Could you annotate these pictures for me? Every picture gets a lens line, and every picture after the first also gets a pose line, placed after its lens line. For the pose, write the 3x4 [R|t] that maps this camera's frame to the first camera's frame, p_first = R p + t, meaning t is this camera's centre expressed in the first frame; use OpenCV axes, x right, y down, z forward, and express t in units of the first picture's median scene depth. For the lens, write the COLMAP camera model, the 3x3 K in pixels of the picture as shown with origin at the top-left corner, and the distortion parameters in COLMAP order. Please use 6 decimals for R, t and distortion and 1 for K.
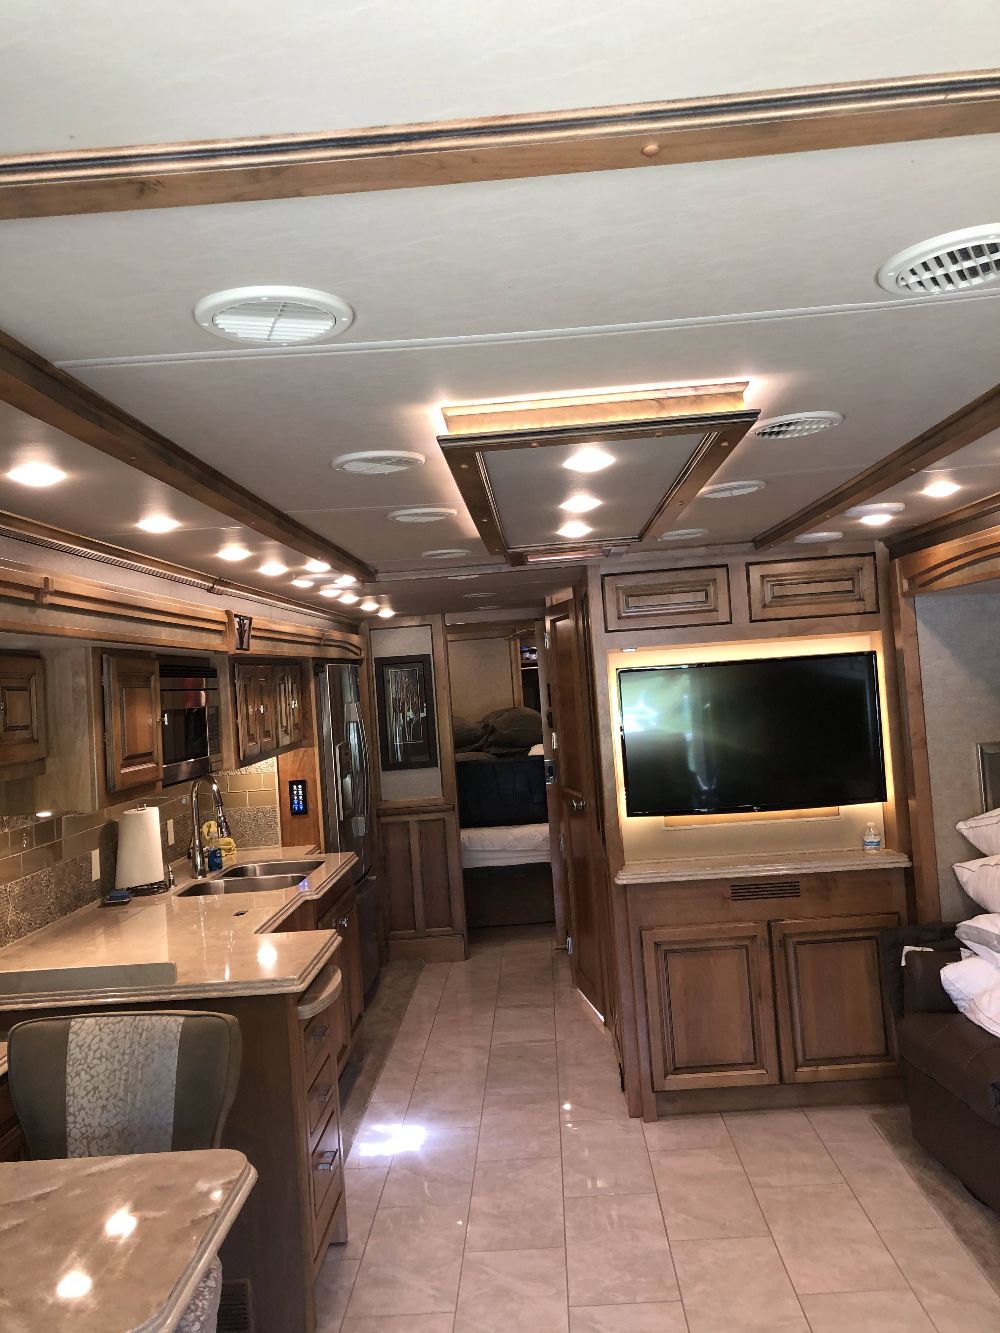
lens RADIAL K [[1099.1, 0, 499.0], [0, 1099.1, 627.3], [0, 0, 1]] dist [-0.004716, -0.005576]
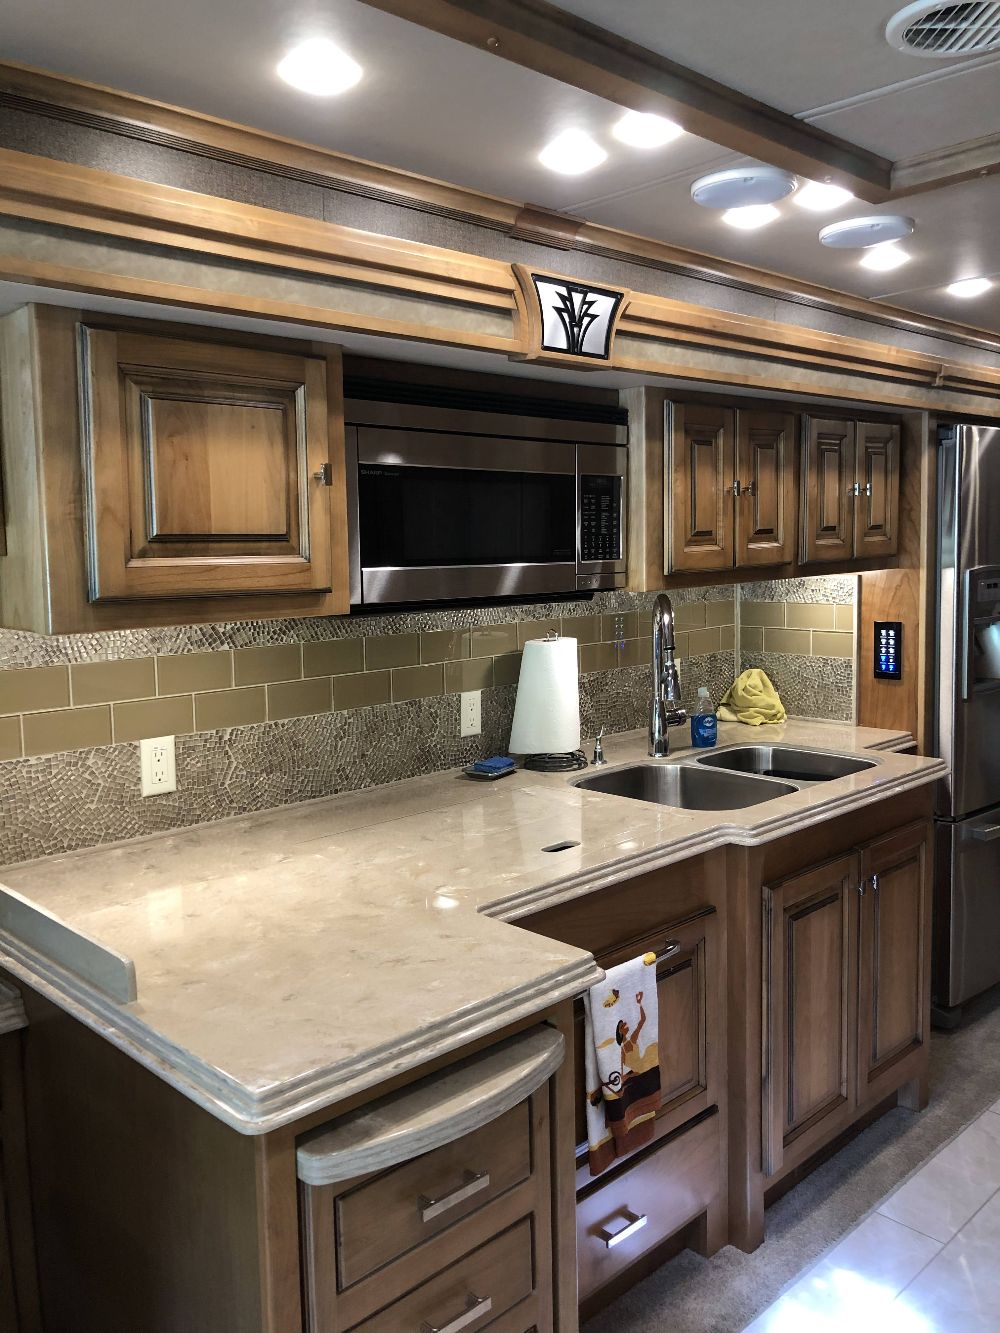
lens RADIAL K [[1102.6, 0, 503.4], [0, 1102.6, 648.9], [0, 0, 1]] dist [0.026032, -0.012664]
pose [[0.727442, 0.123308, -0.674999, 0.112017], [0.001669, 0.983400, 0.181444, 0.067225], [0.686167, -0.133117, 0.715160, 0.645417]]
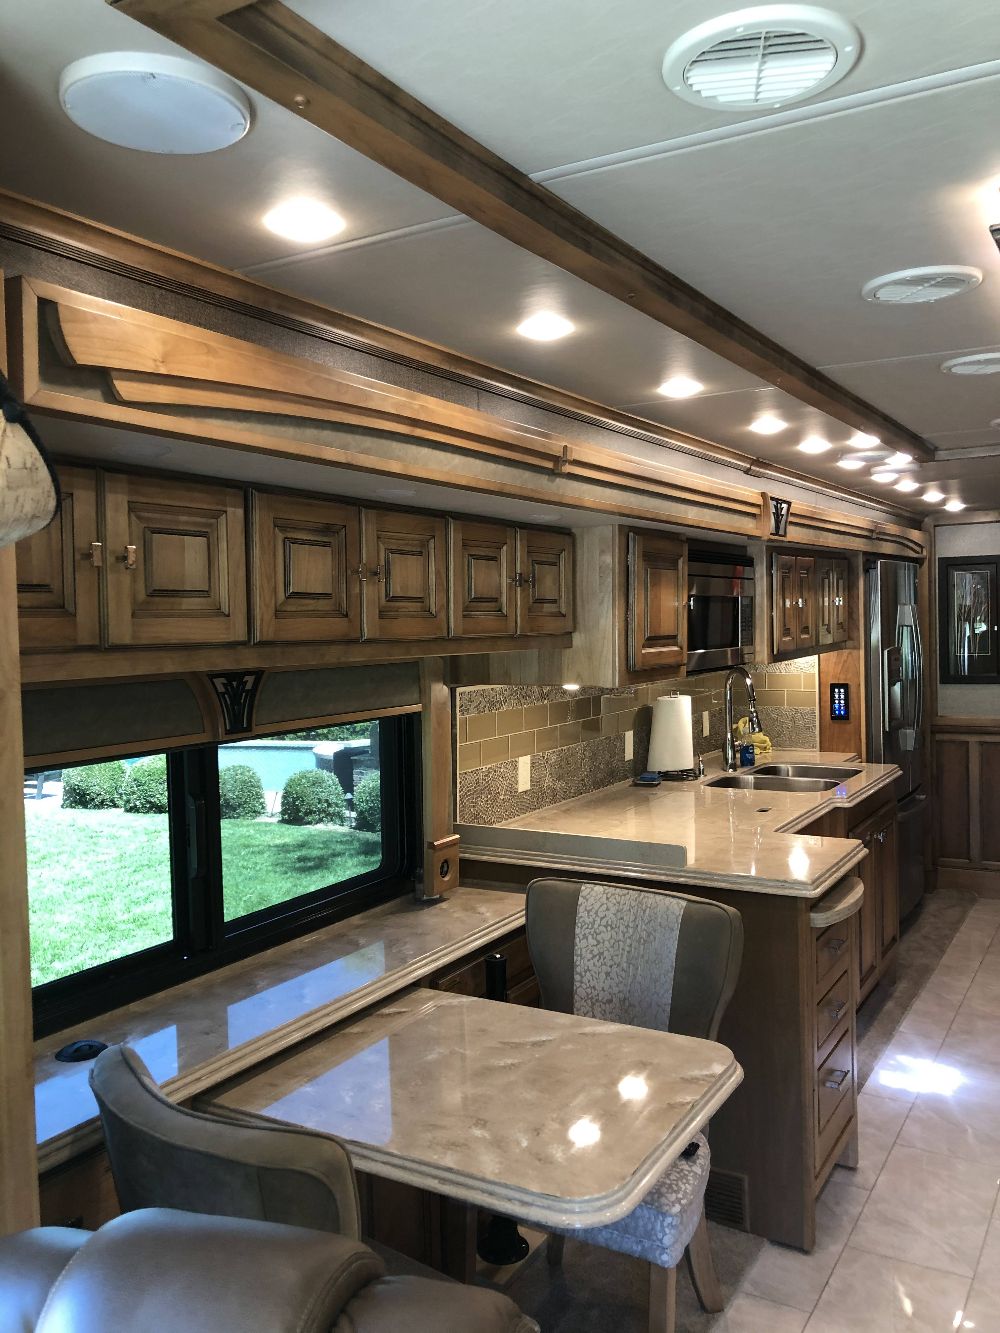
lens RADIAL K [[1102.6, 0, 503.4], [0, 1102.6, 648.9], [0, 0, 1]] dist [0.026032, -0.012664]
pose [[0.877763, 0.067636, -0.474296, 0.015883], [-0.018593, 0.994048, 0.107344, 0.021328], [0.478733, -0.085404, 0.873797, 0.059754]]
